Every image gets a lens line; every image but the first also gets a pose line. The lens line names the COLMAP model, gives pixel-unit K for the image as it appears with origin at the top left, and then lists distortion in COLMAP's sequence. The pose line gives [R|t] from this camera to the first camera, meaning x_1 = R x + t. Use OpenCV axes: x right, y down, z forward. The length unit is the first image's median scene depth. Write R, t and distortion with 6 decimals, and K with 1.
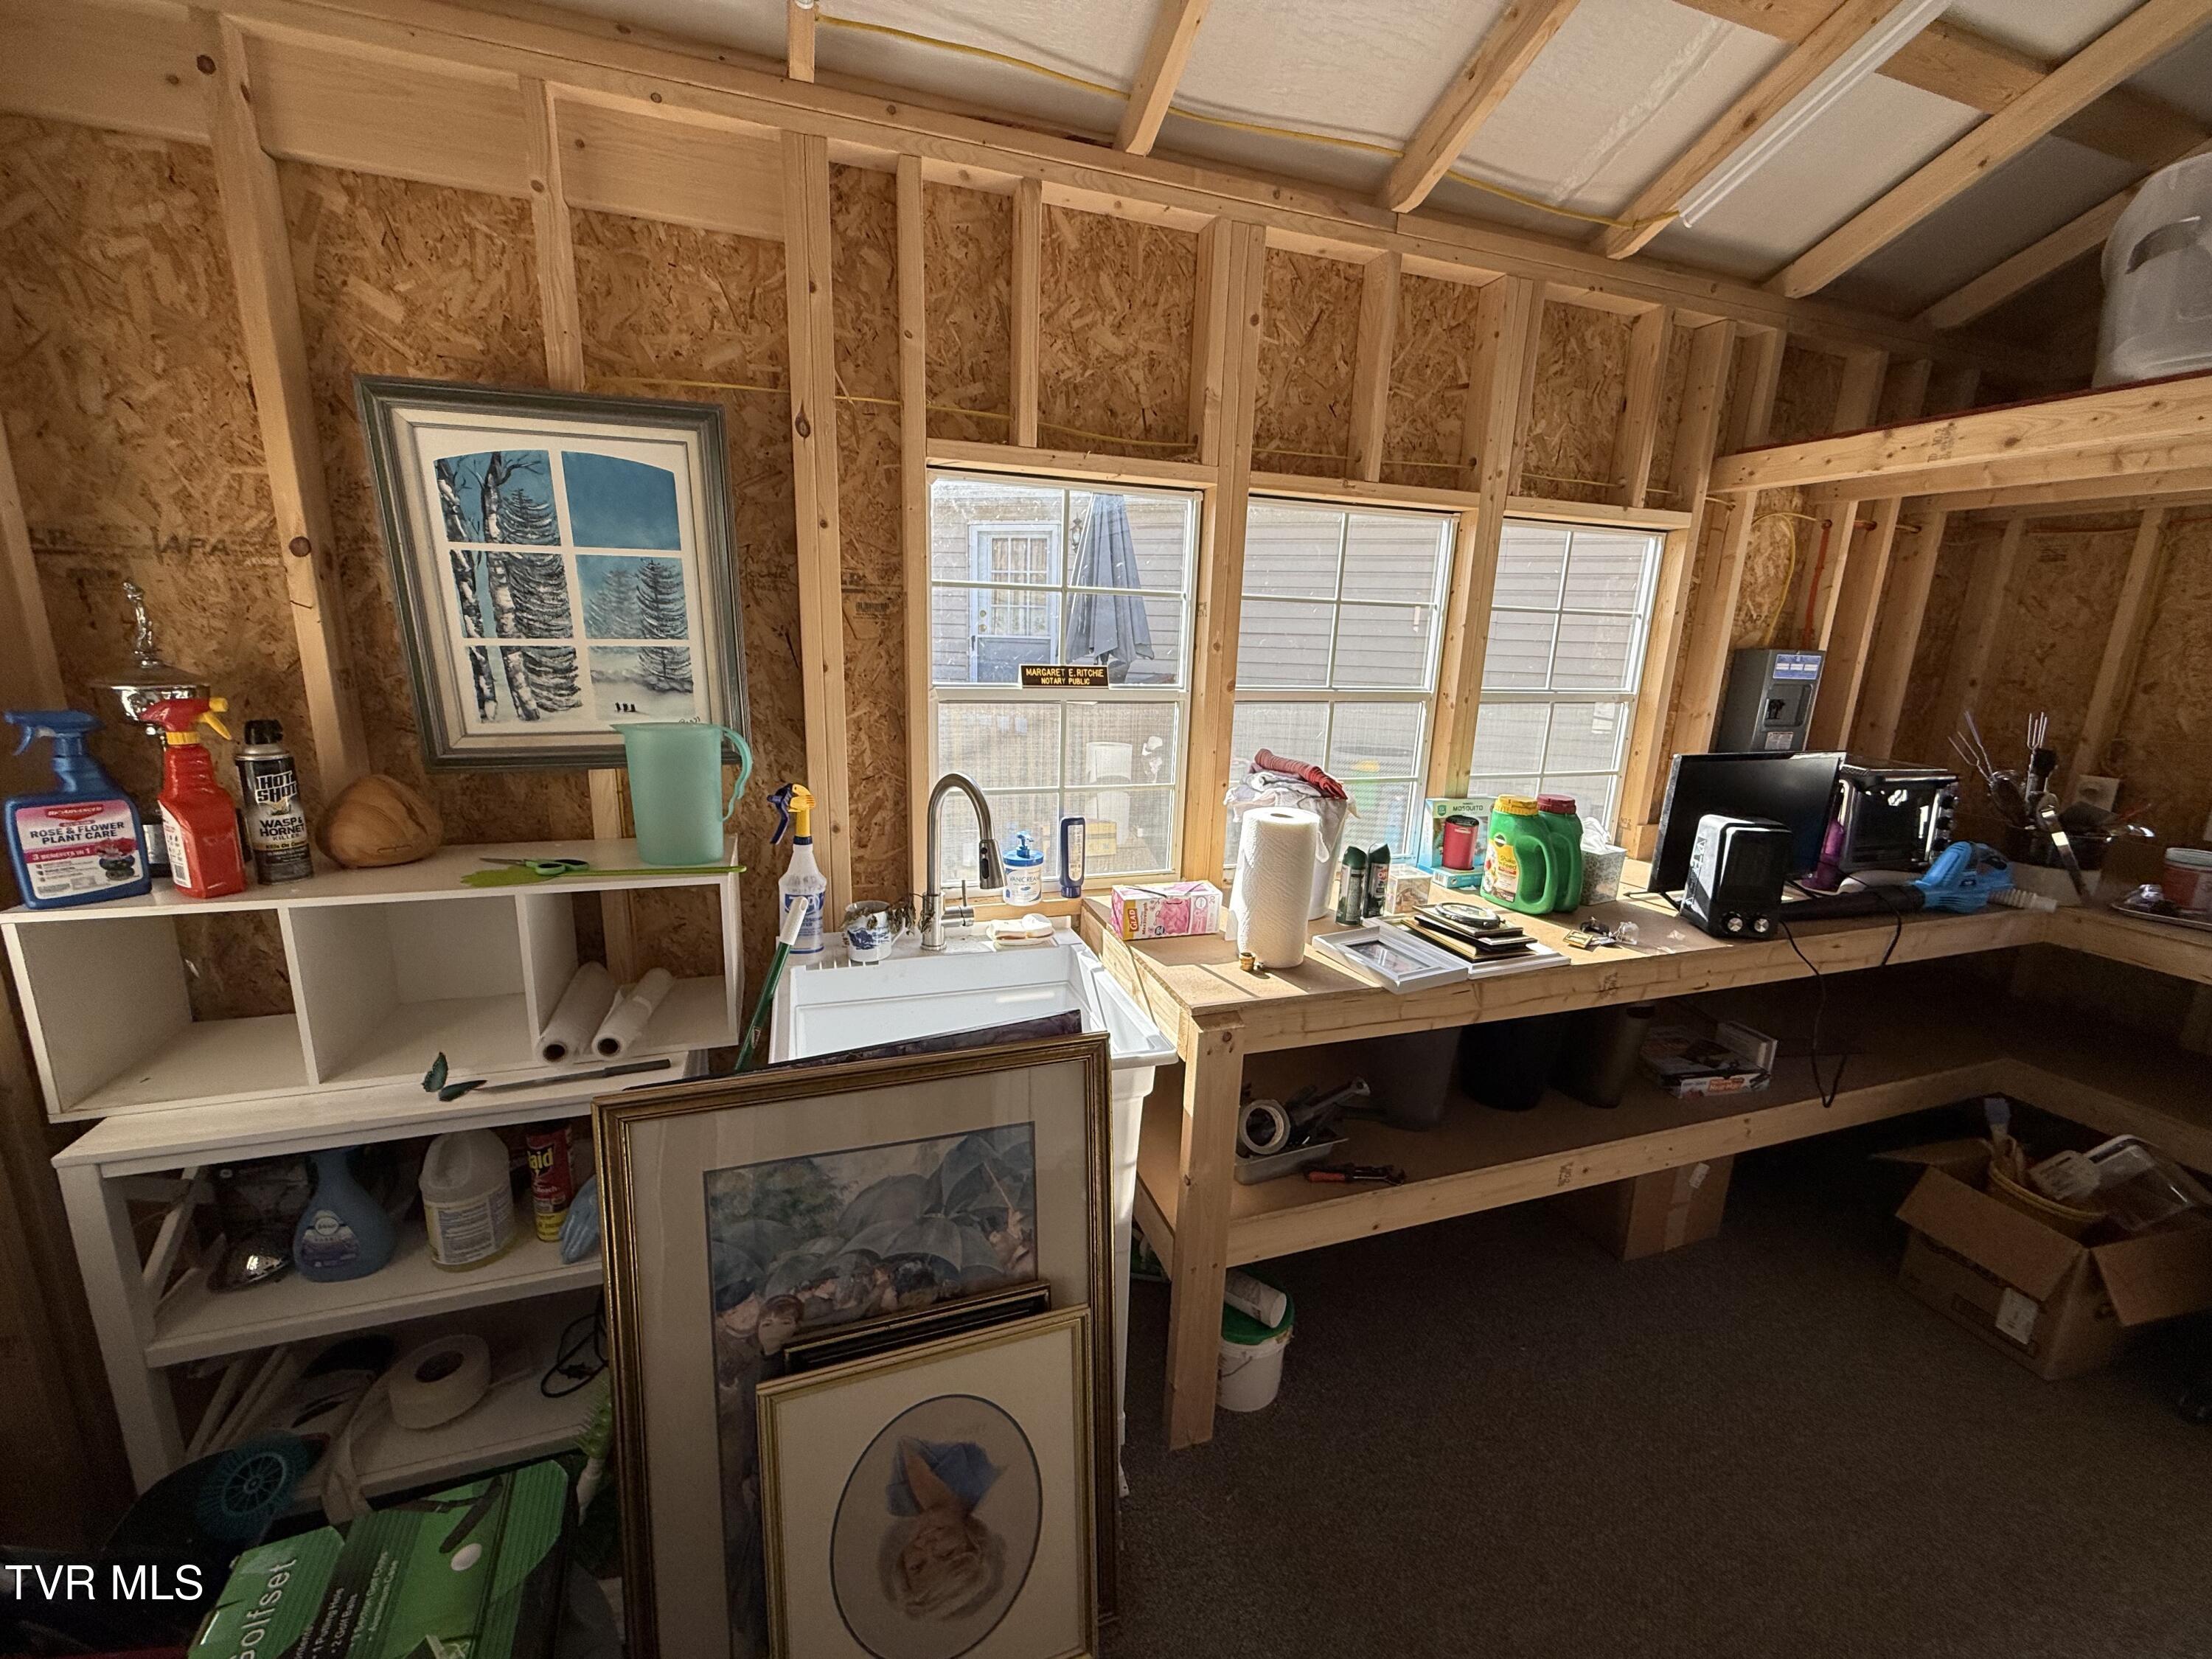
lens RADIAL K [[883.3, 0, 1098.7], [0, 883.3, 826.8], [0, 0, 1]] dist [-0.000230, 0.000310]
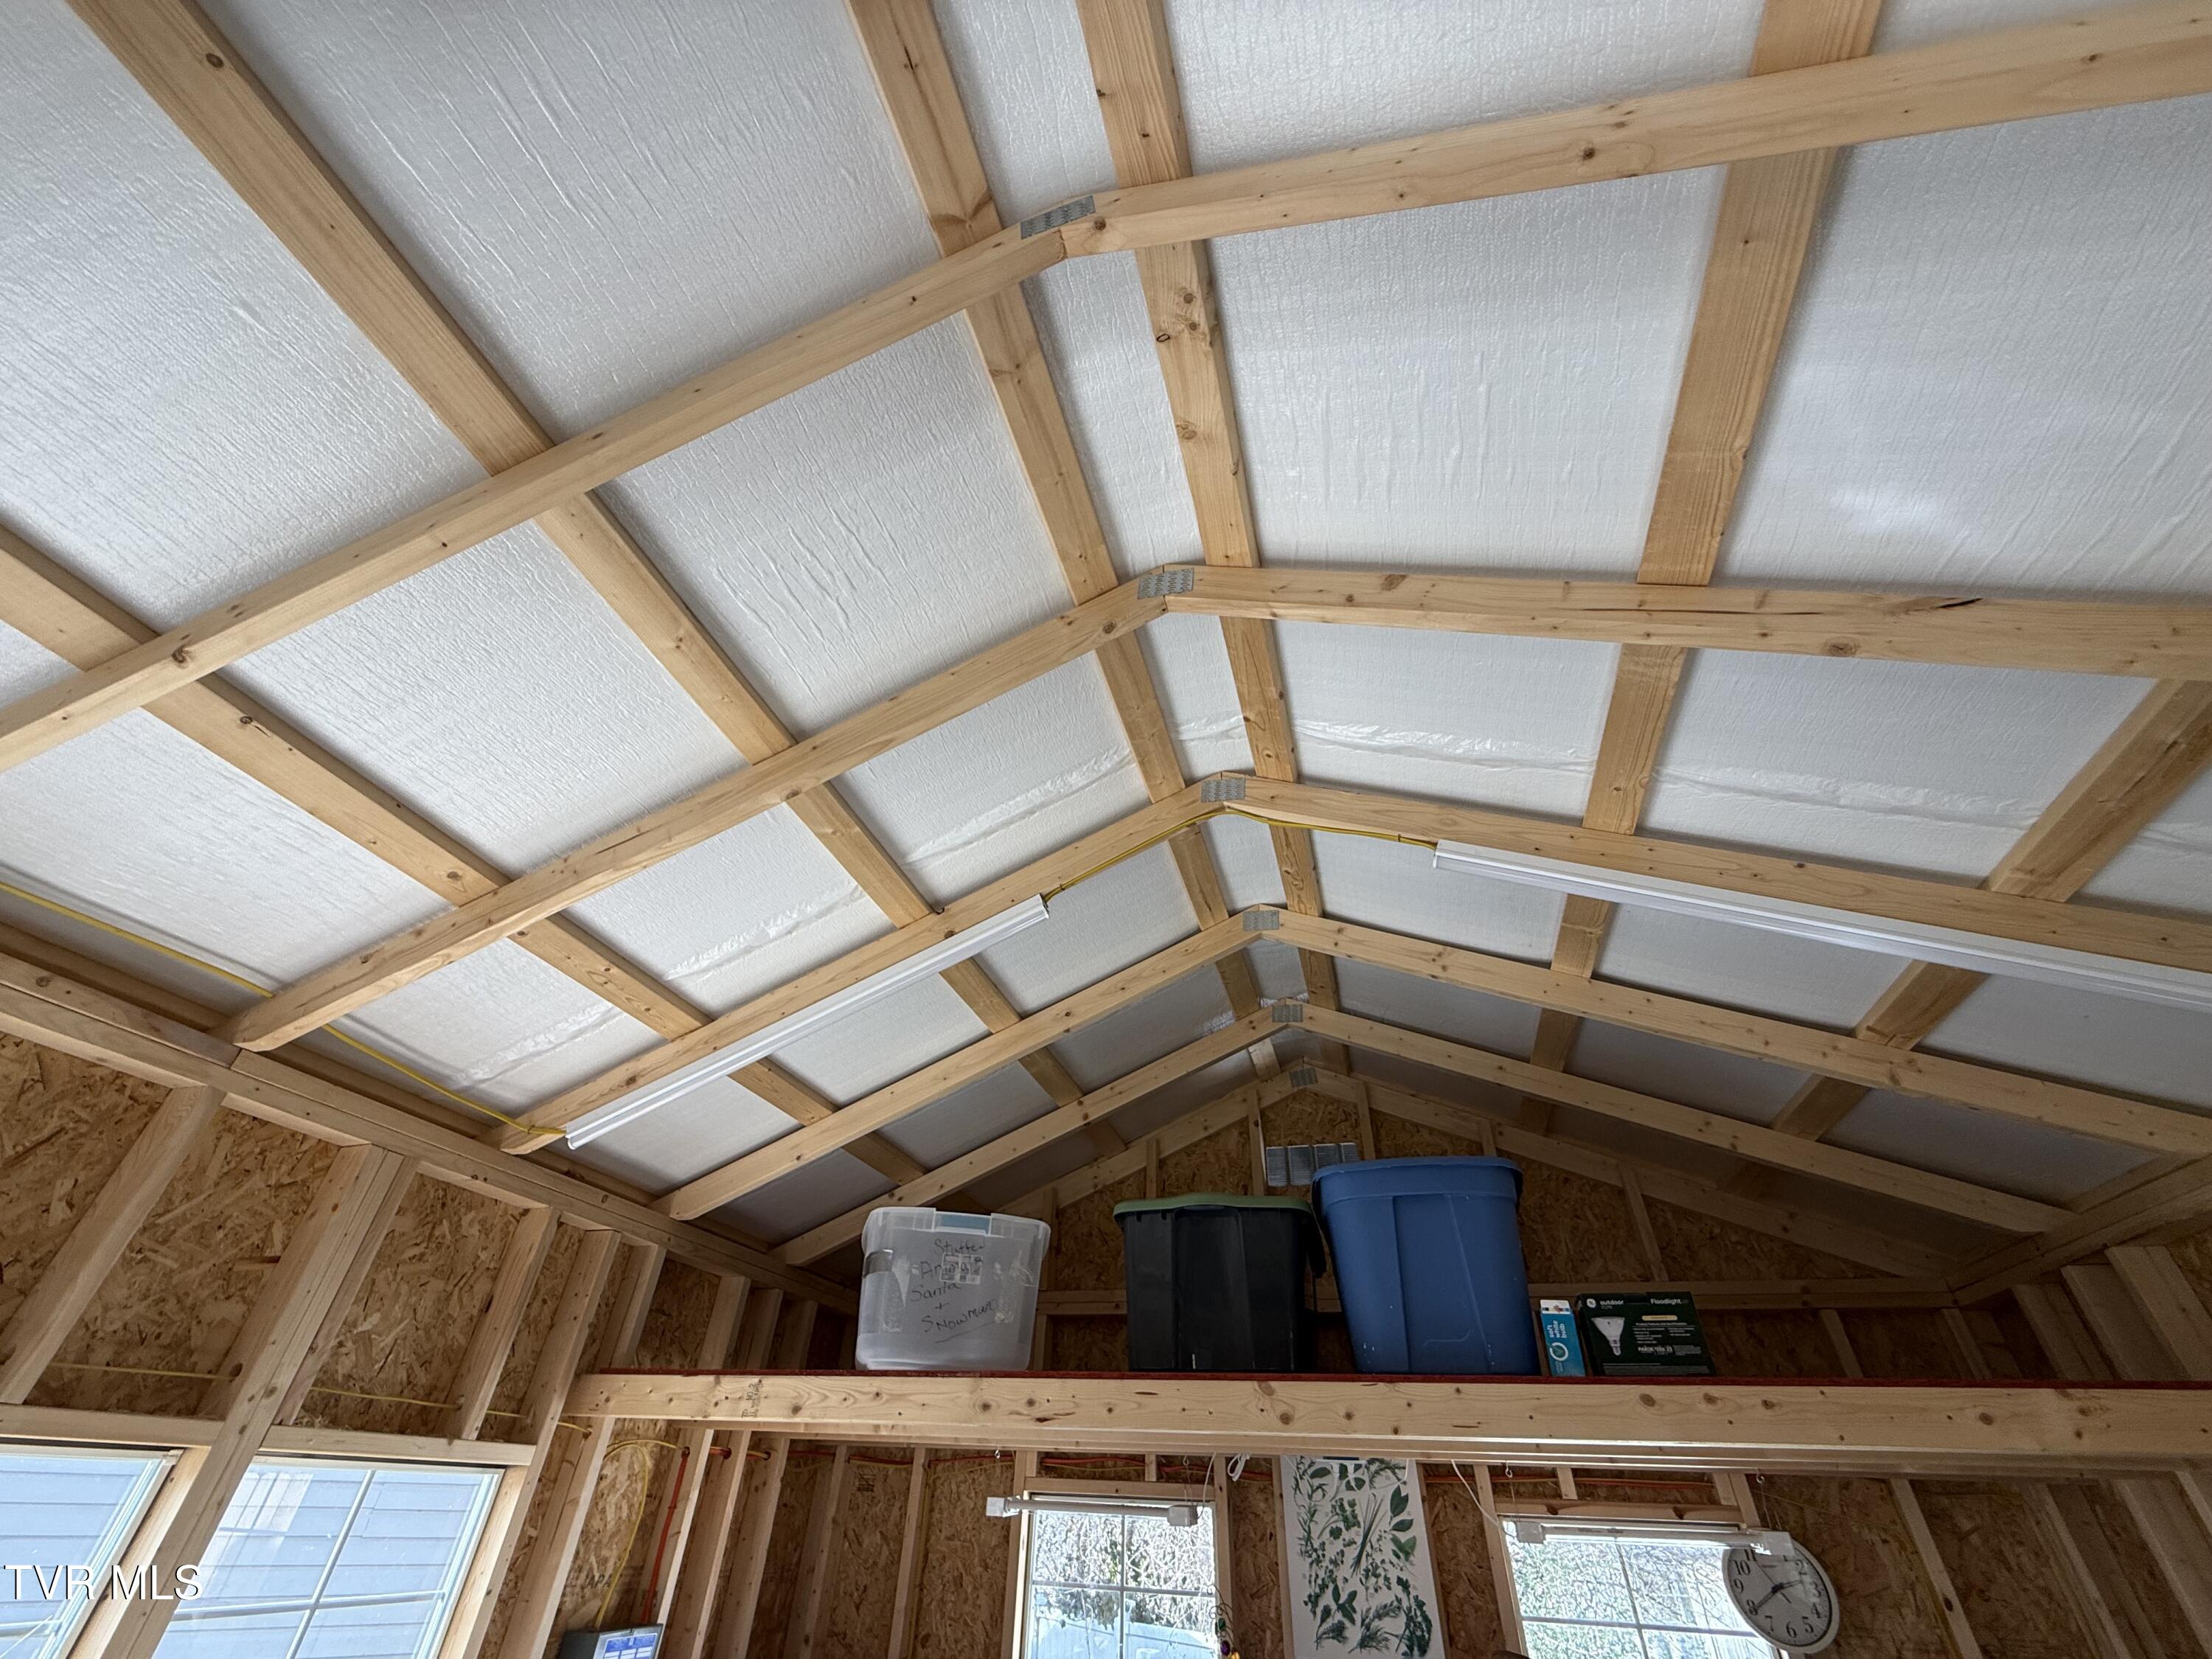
lens RADIAL K [[883.3, 0, 1098.7], [0, 883.3, 826.8], [0, 0, 1]] dist [-0.000230, 0.000310]
pose [[0.581228, 0.486565, 0.652248, 0.134960], [0.164321, 0.714852, -0.679695, -0.113379], [-0.796977, 0.502236, 0.335539, -0.042624]]
